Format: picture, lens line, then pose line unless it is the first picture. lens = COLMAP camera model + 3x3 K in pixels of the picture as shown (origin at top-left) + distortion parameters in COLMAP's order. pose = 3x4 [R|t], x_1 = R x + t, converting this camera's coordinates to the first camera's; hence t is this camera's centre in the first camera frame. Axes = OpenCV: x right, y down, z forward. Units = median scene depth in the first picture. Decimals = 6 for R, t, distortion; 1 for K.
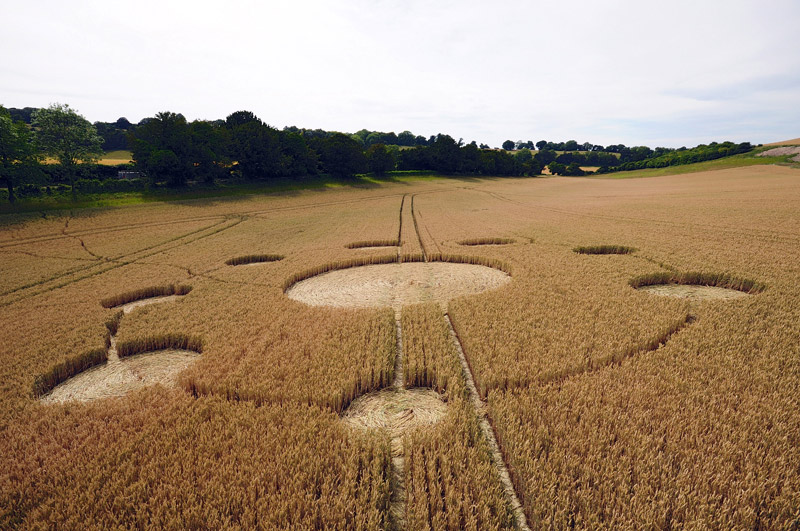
lens RADIAL K [[409.3, 0, 396.3], [0, 409.3, 263.3], [0, 0, 1]] dist [0.015690, 0.001715]
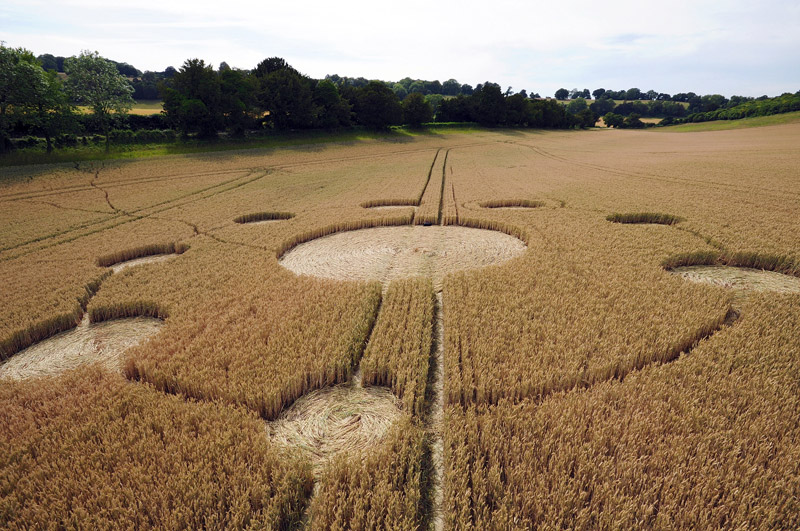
lens RADIAL K [[405.8, 0, 396.7], [0, 405.8, 263.7], [0, 0, 1]] dist [0.021566, -0.005699]
pose [[0.994748, 0.038247, -0.094944, 0.031431], [-0.027307, 0.993110, 0.113961, -0.009690], [0.098649, -0.110770, 0.988938, 0.035839]]
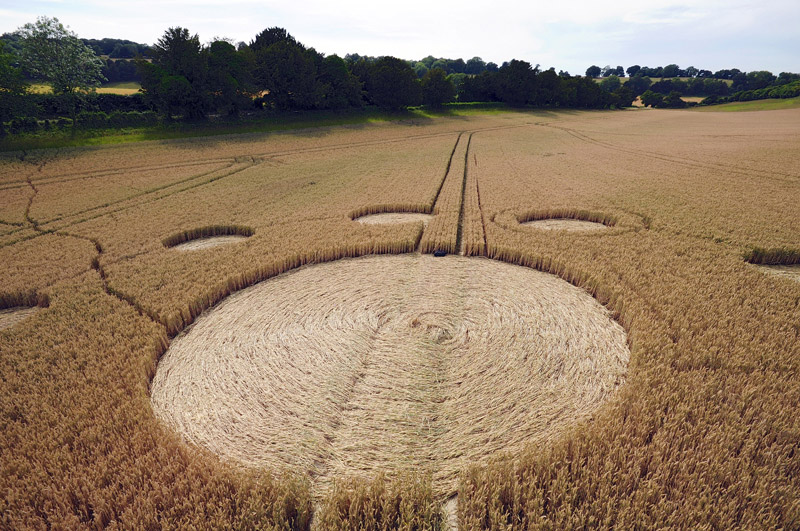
lens RADIAL K [[401.9, 0, 396.6], [0, 401.9, 264.0], [0, 0, 1]] dist [0.024072, -0.009430]
pose [[0.988183, 0.056544, -0.142471, 0.032097], [-0.033537, 0.986711, 0.158987, -0.041377], [0.149567, -0.152330, 0.976947, 0.196279]]
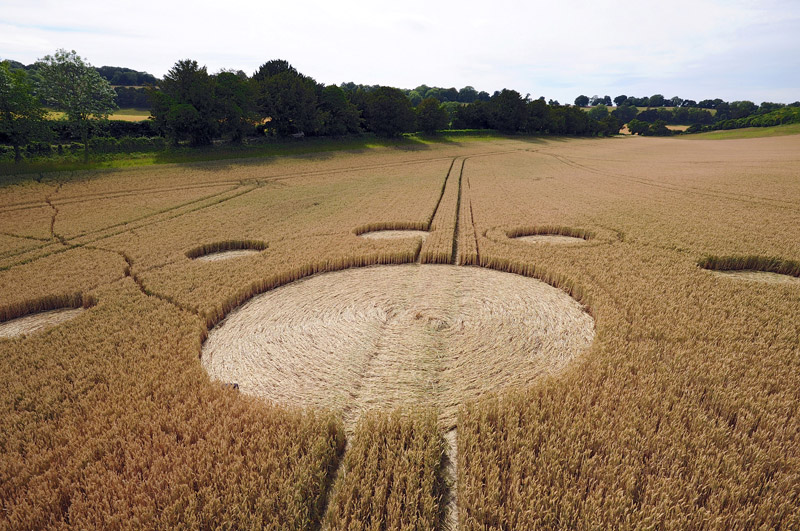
lens RADIAL K [[405.8, 0, 396.7], [0, 405.8, 263.7], [0, 0, 1]] dist [0.021566, -0.005699]
pose [[0.990199, 0.047645, -0.131289, 0.031559], [-0.034836, 0.994557, 0.098195, -0.034159], [0.135253, -0.092659, 0.986469, 0.156438]]
